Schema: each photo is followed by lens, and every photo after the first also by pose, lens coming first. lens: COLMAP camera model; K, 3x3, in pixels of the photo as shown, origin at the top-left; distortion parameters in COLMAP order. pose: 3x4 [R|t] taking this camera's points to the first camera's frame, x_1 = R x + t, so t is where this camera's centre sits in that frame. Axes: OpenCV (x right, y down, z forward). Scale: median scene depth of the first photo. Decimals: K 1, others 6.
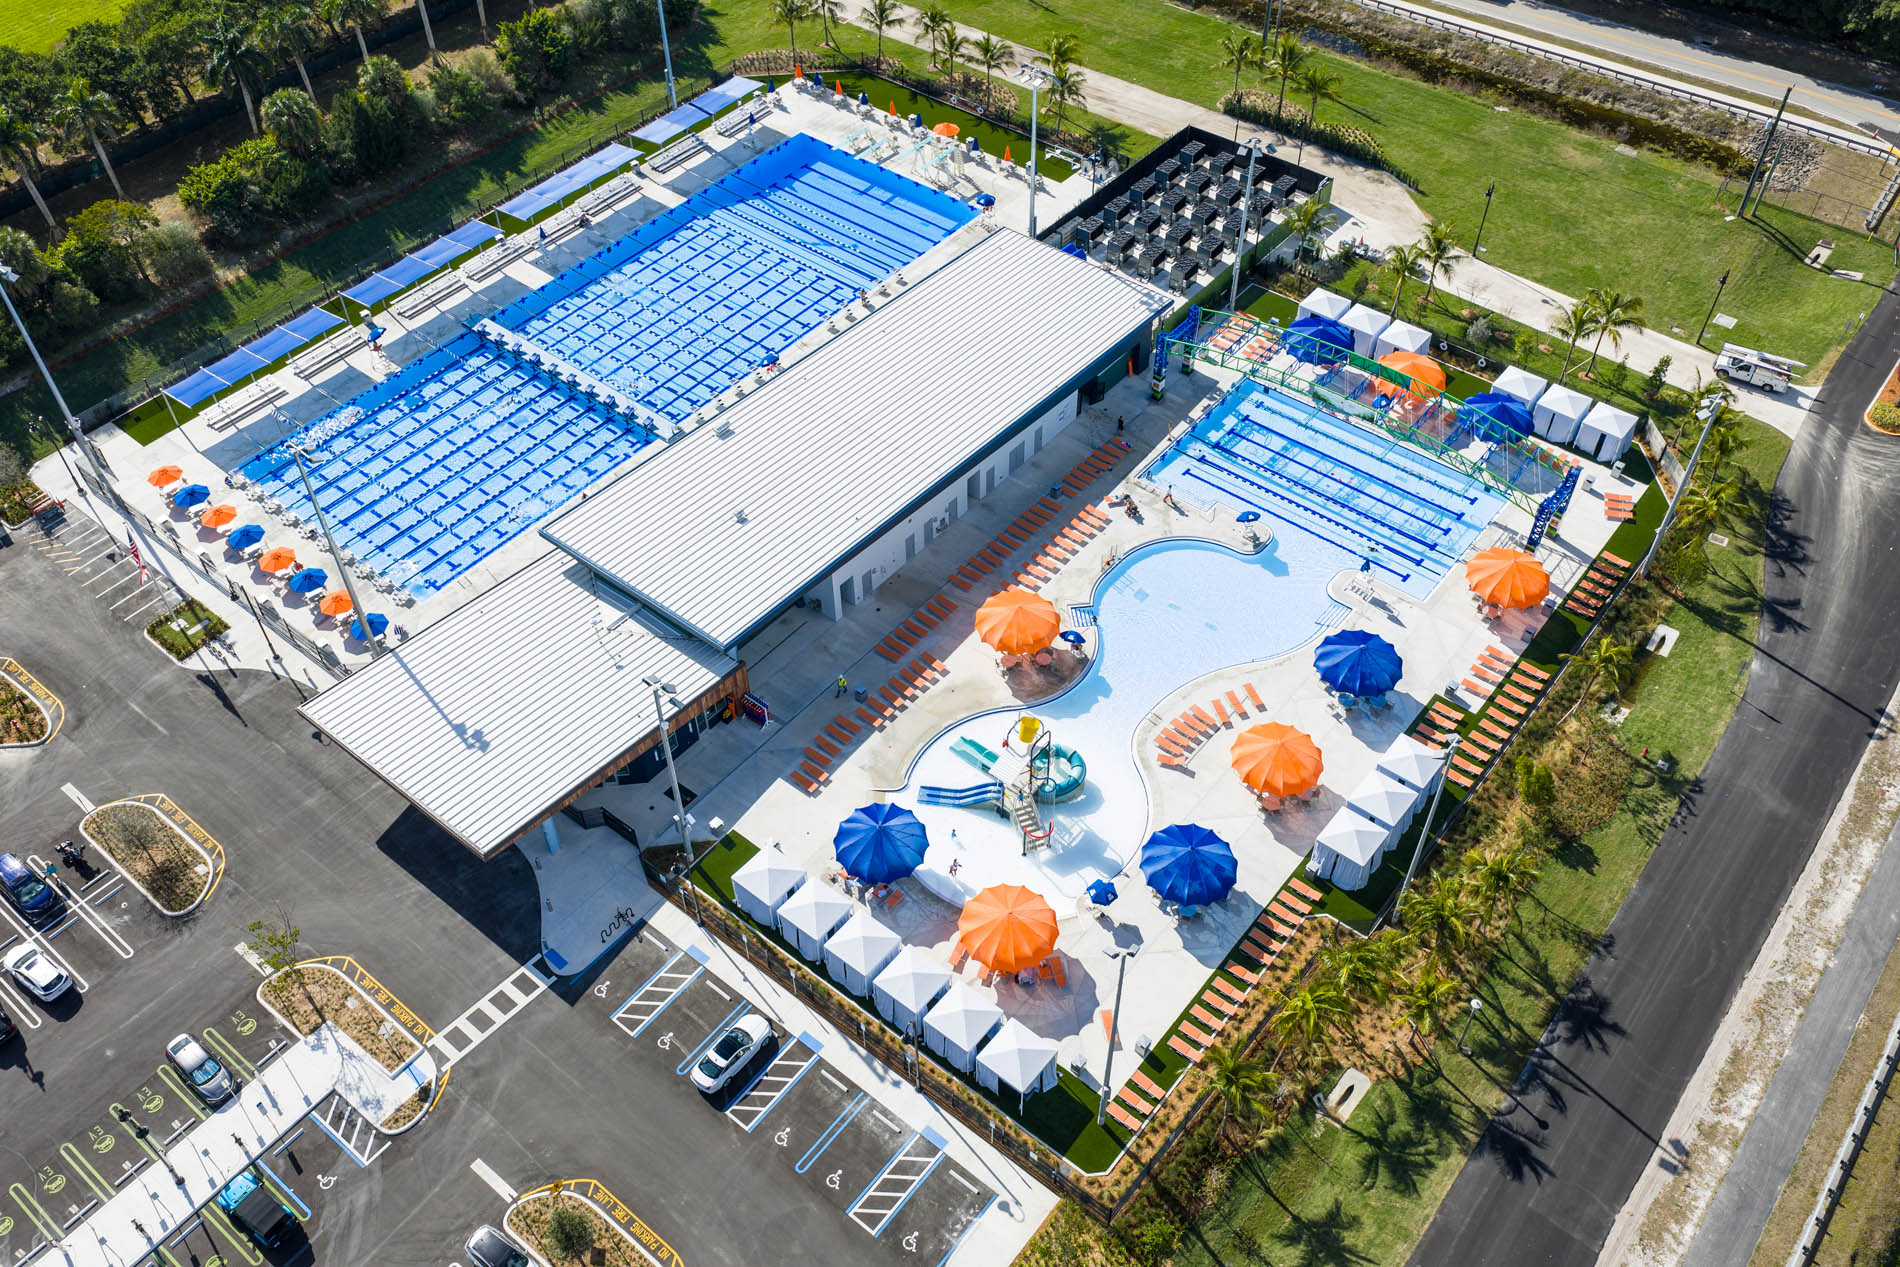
lens RADIAL K [[1577.1, 0, 950.0], [0, 1577.1, 633.5], [0, 0, 1]] dist [0.004438, -0.009572]
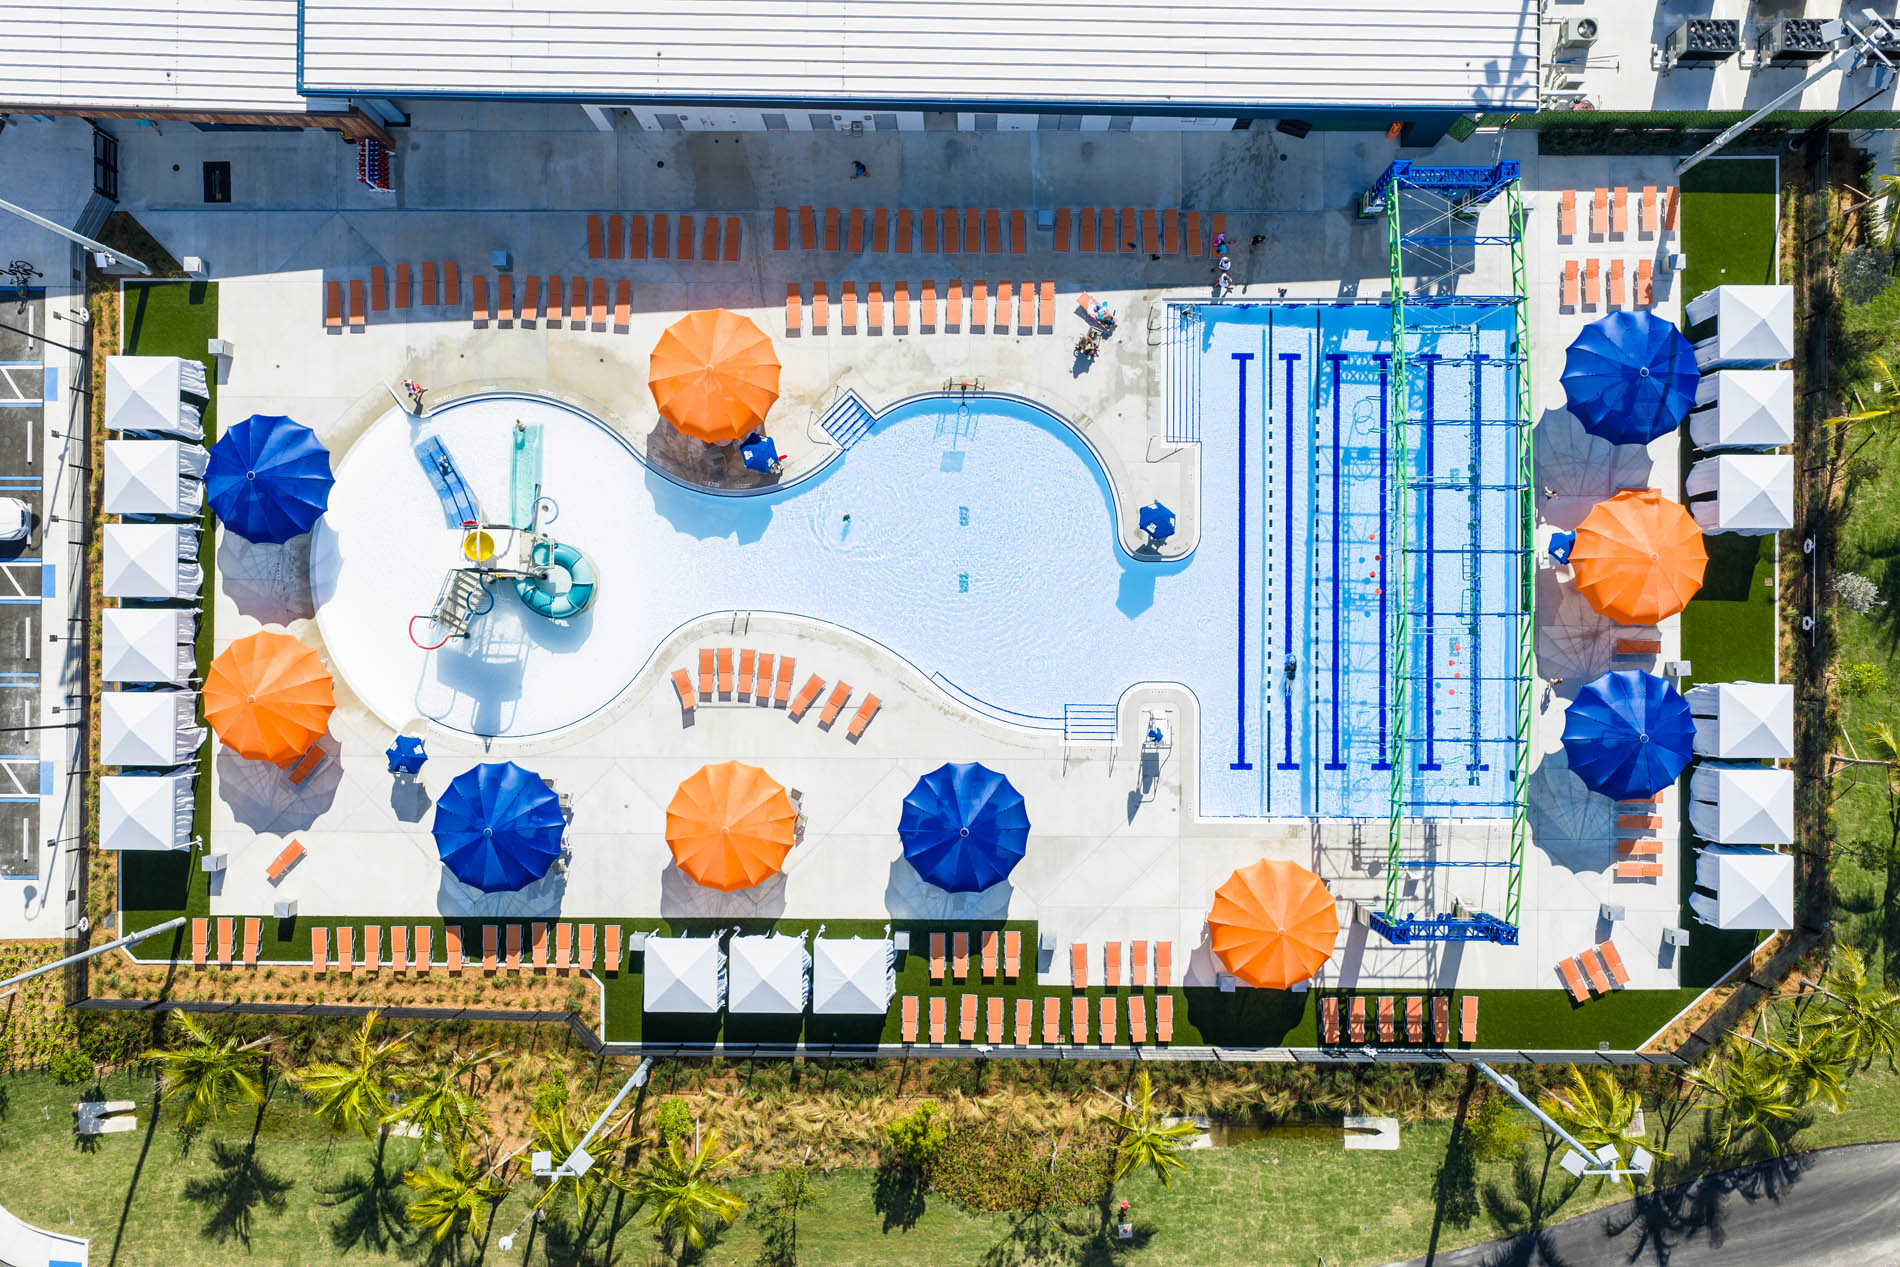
lens RADIAL K [[1577.1, 0, 950.0], [0, 1577.1, 633.5], [0, 0, 1]] dist [0.004438, -0.009572]
pose [[0.627073, 0.778951, -0.003788, 0.204485], [-0.567061, 0.459820, 0.683379, -0.492901], [0.534061, -0.426381, 0.730054, 0.577472]]
